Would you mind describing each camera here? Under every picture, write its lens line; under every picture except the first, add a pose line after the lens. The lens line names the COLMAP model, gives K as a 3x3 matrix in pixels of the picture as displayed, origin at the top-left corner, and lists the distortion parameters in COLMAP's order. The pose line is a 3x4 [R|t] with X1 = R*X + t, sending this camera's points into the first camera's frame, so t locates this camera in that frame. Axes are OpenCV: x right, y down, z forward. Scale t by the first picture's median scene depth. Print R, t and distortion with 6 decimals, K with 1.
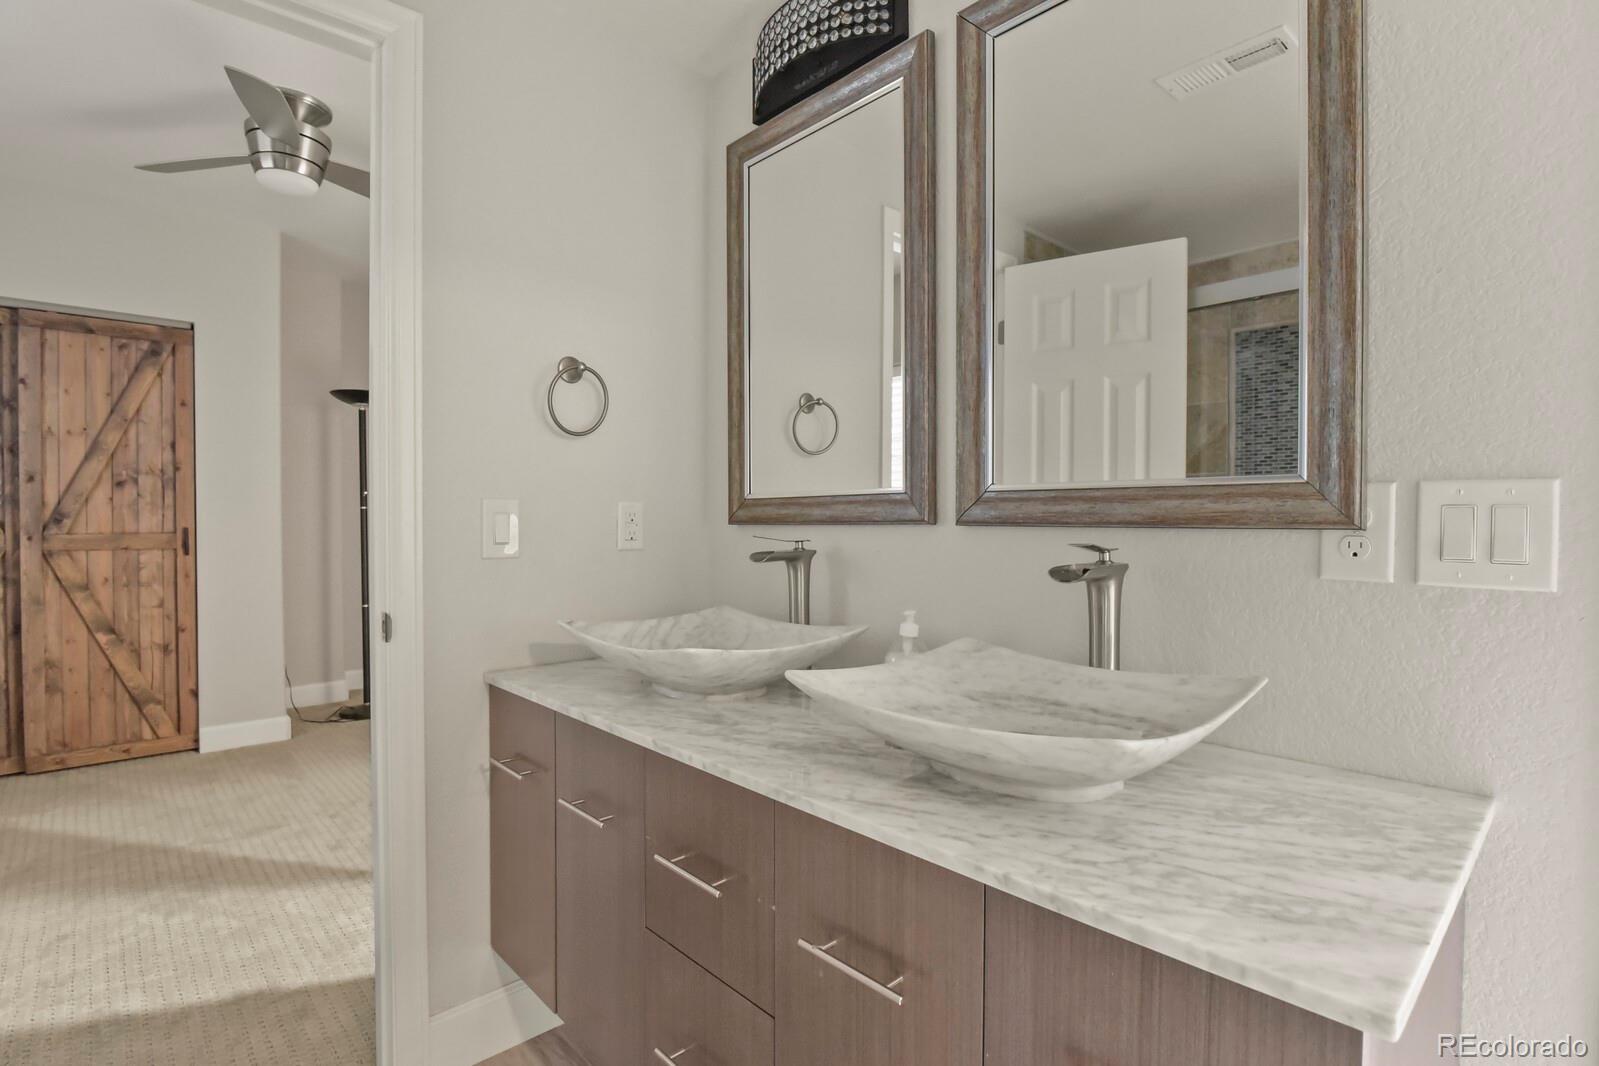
lens RADIAL K [[797.6, 0, 801.6], [0, 797.6, 529.5], [0, 0, 1]] dist [-0.007465, -0.001442]
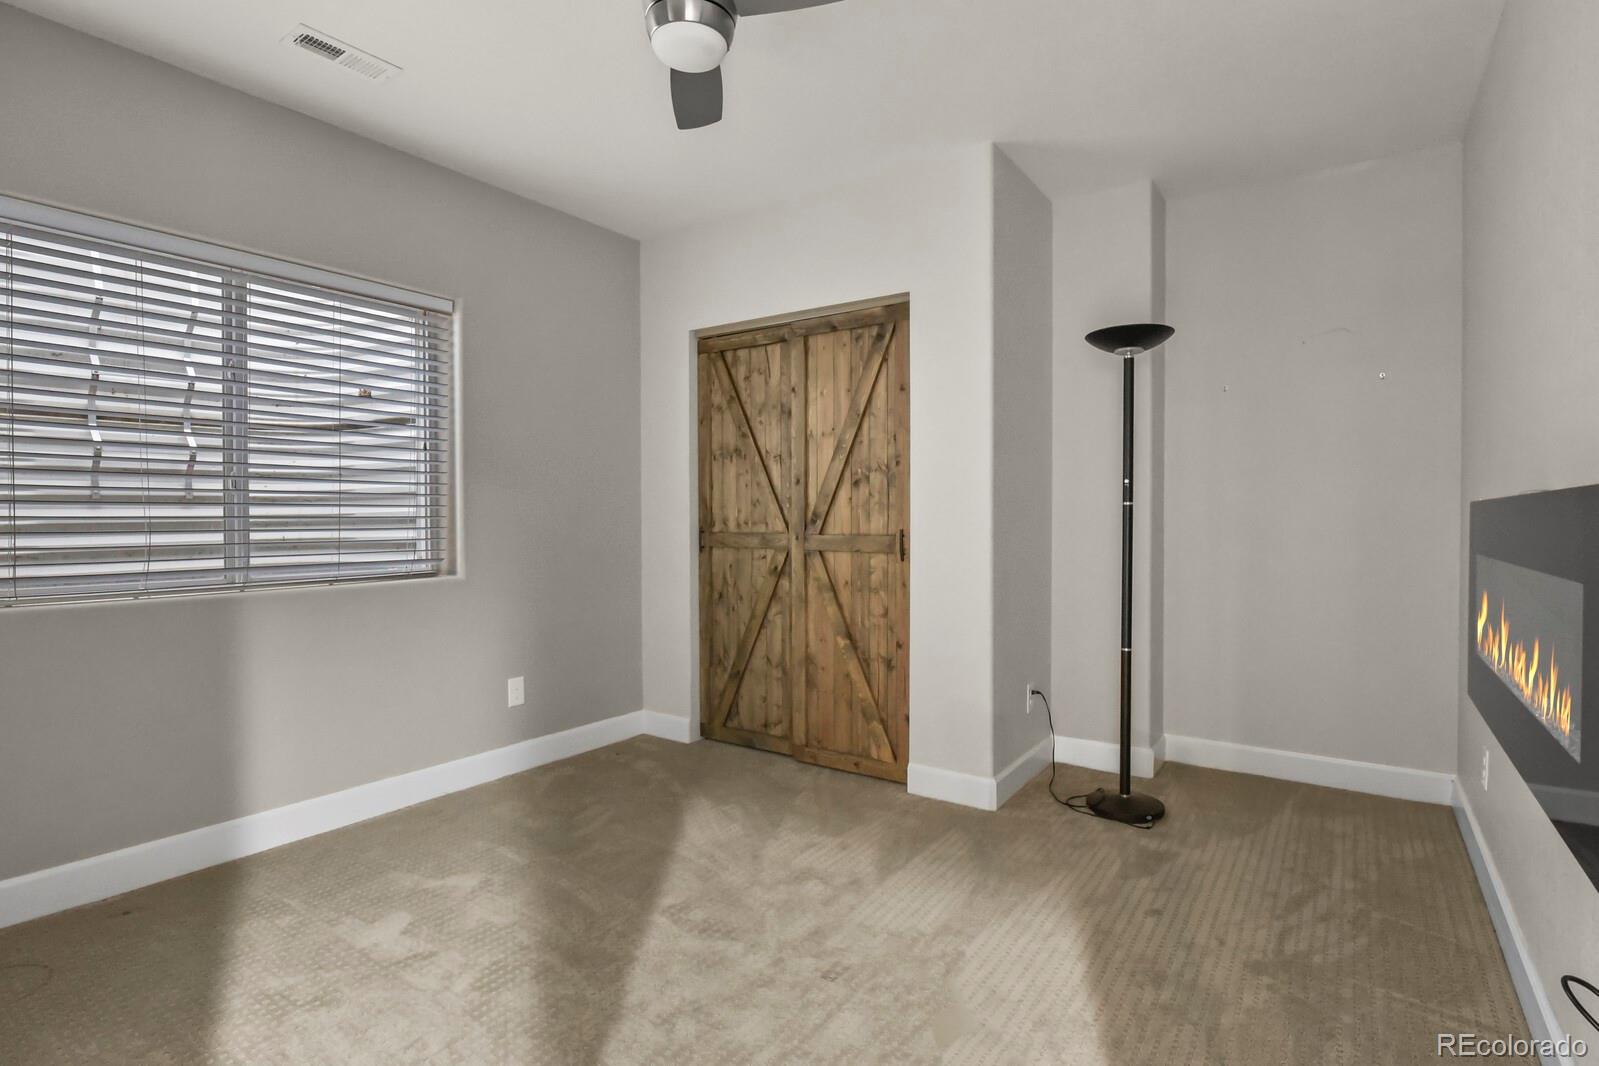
lens RADIAL K [[789.7, 0, 793.4], [0, 789.7, 529.2], [0, 0, 1]] dist [-0.005419, -0.000446]
pose [[0.200284, 0.015623, -0.979613, 0.054518], [-0.010222, 0.999852, 0.013856, -0.014274], [0.979685, 0.007238, 0.200414, 0.732921]]
